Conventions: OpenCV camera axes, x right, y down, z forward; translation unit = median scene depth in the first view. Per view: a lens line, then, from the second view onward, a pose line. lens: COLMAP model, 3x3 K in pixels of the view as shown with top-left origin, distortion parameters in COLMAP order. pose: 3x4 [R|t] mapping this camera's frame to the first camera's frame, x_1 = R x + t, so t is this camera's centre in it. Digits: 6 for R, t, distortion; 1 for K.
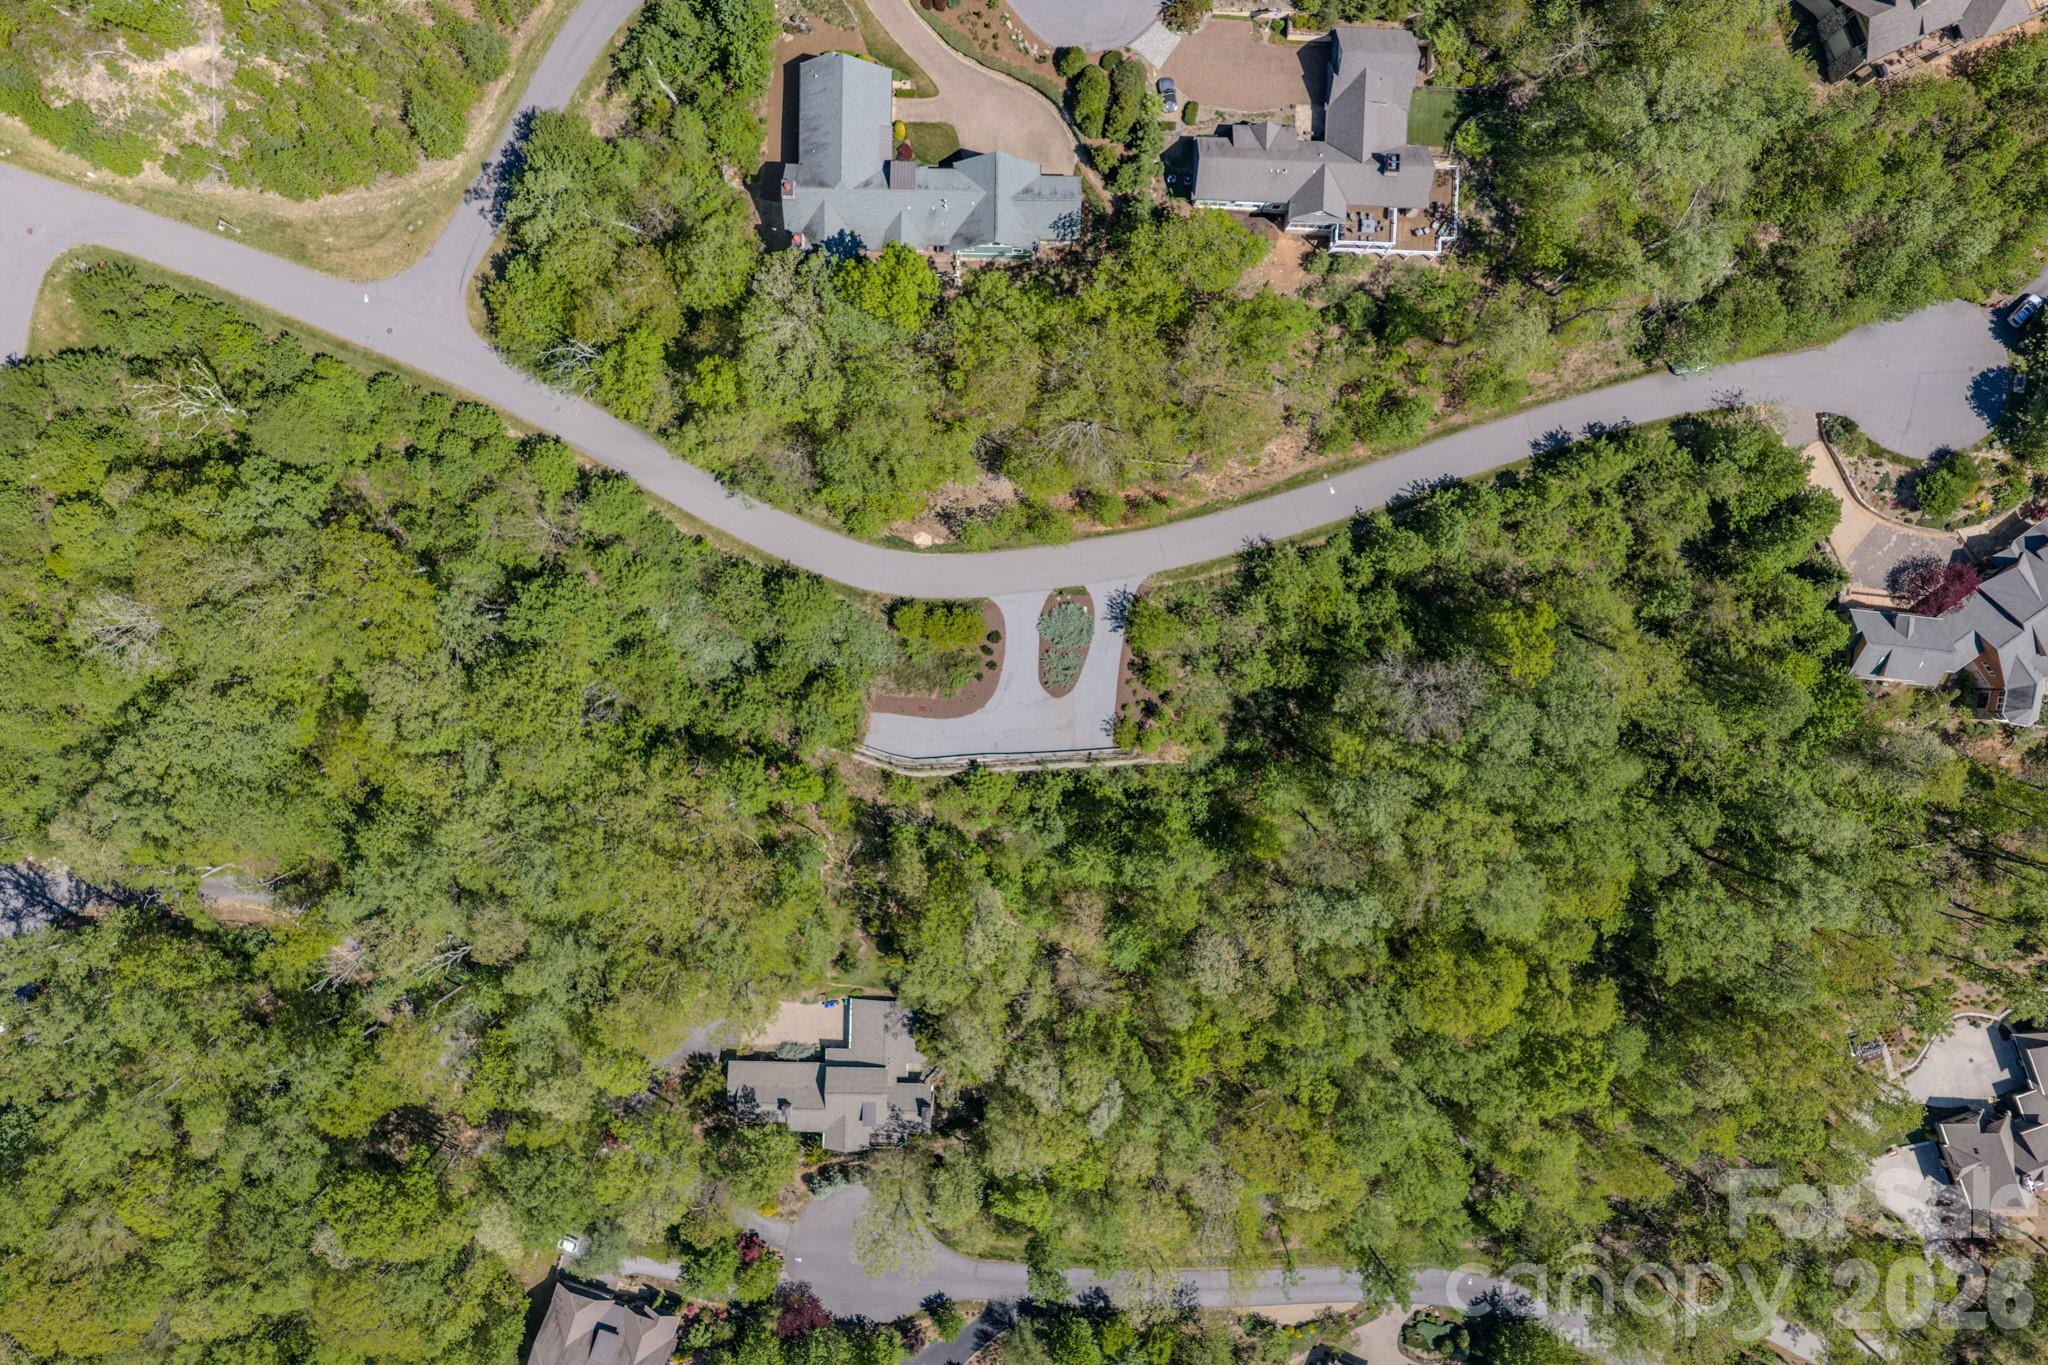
lens RADIAL K [[1720.6, 0, 1034.3], [0, 1720.6, 682.9], [0, 0, 1]] dist [0.037665, -0.019946]
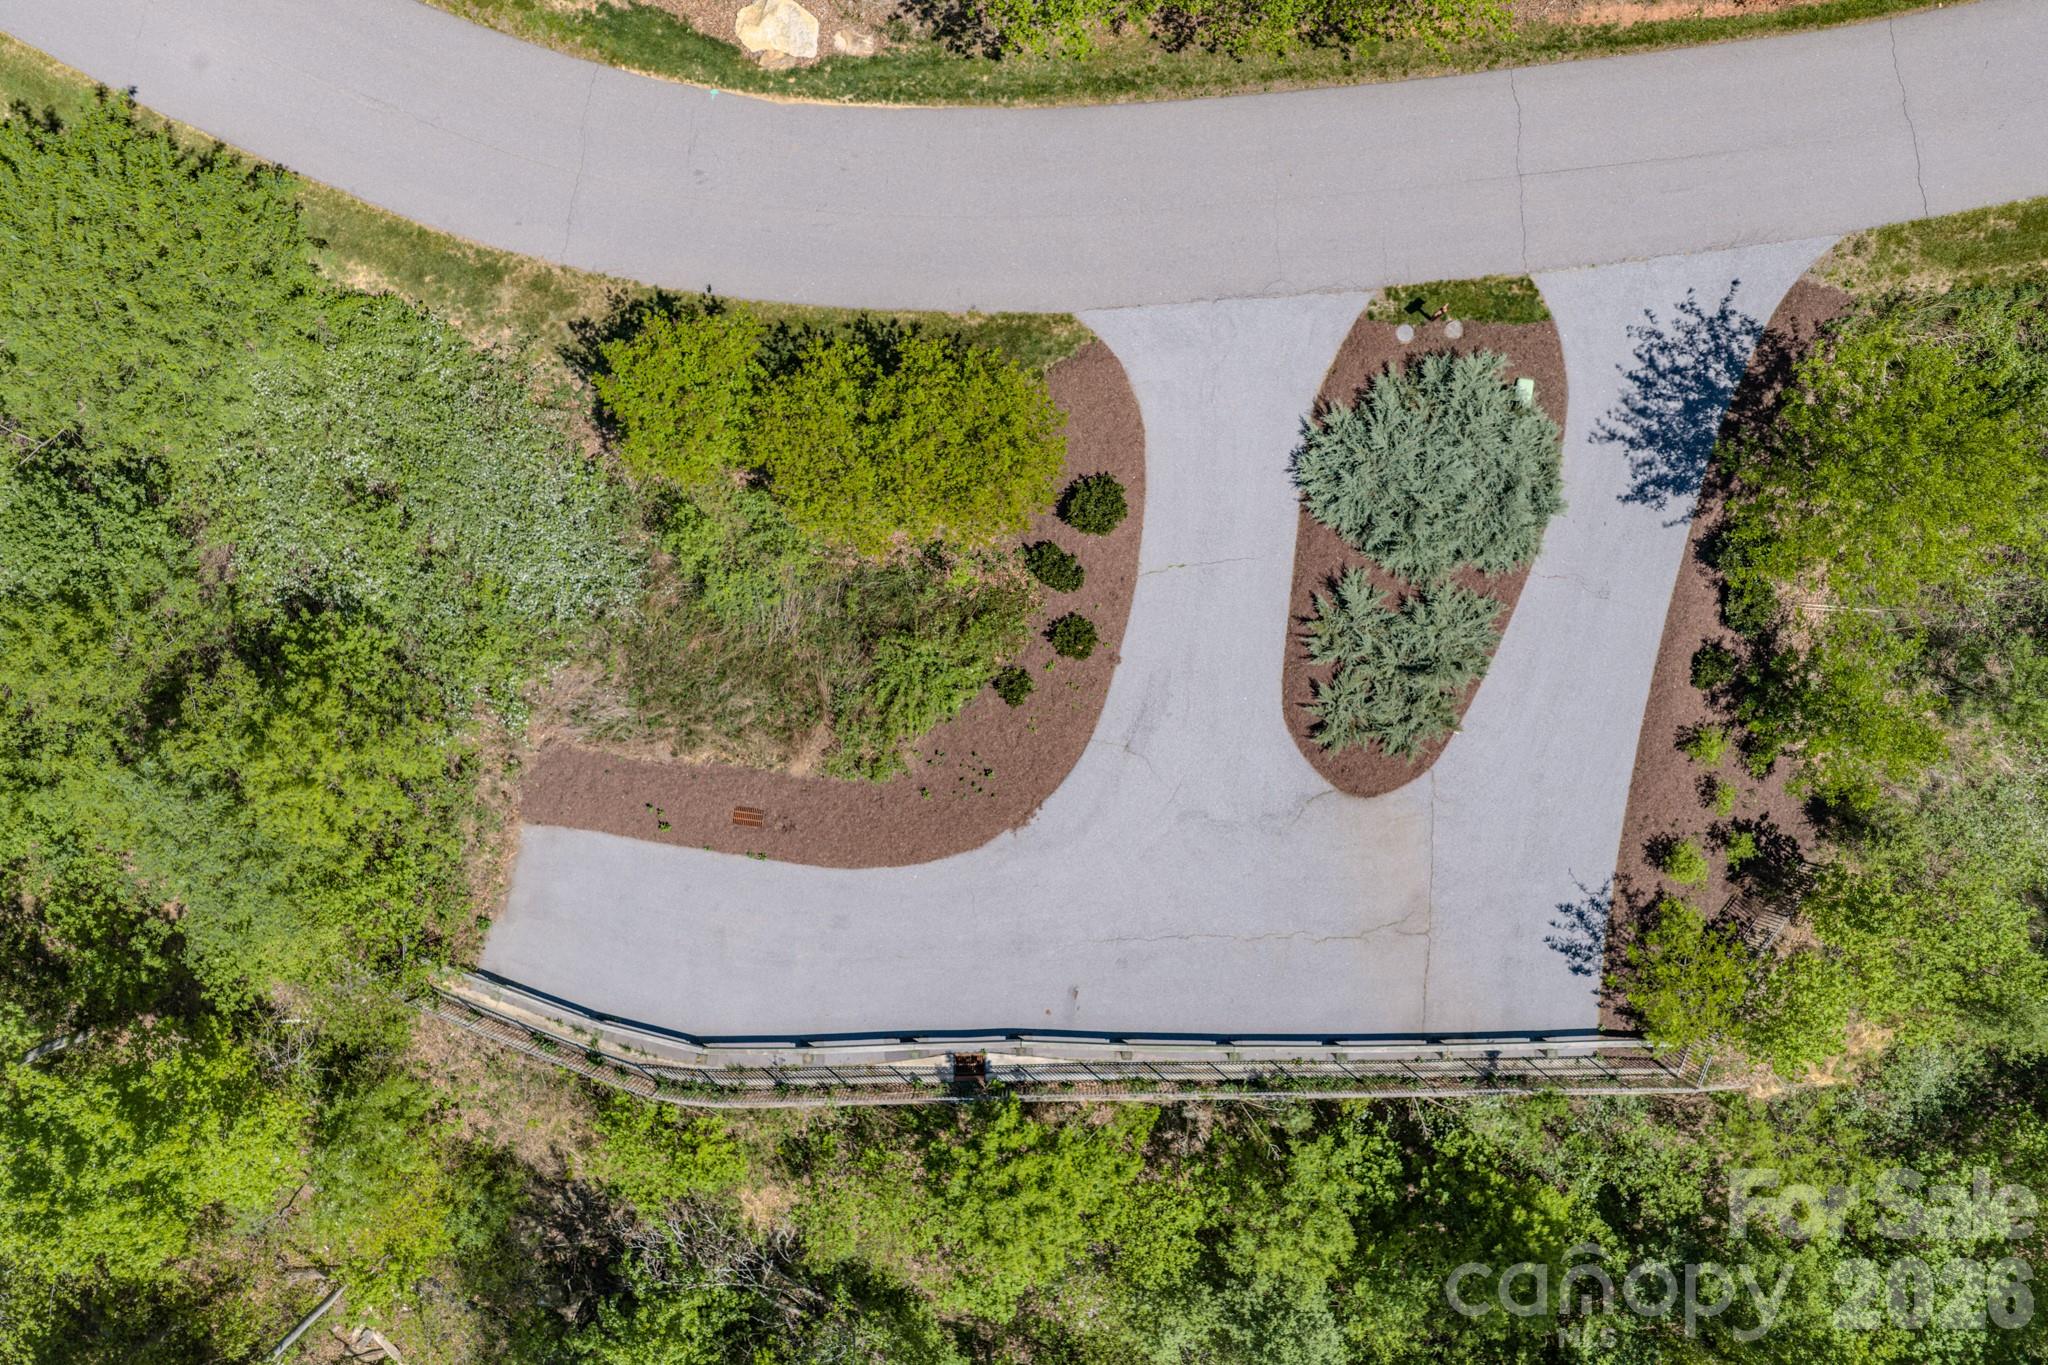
lens RADIAL K [[1720.6, 0, 1016.8], [0, 1720.6, 677.0], [0, 0, 1]] dist [0.037665, -0.019946]
pose [[0.998491, 0.046930, -0.028516, -0.025125], [-0.046790, 0.998889, 0.005560, -0.005907], [0.028745, -0.004217, 0.999578, 0.778829]]
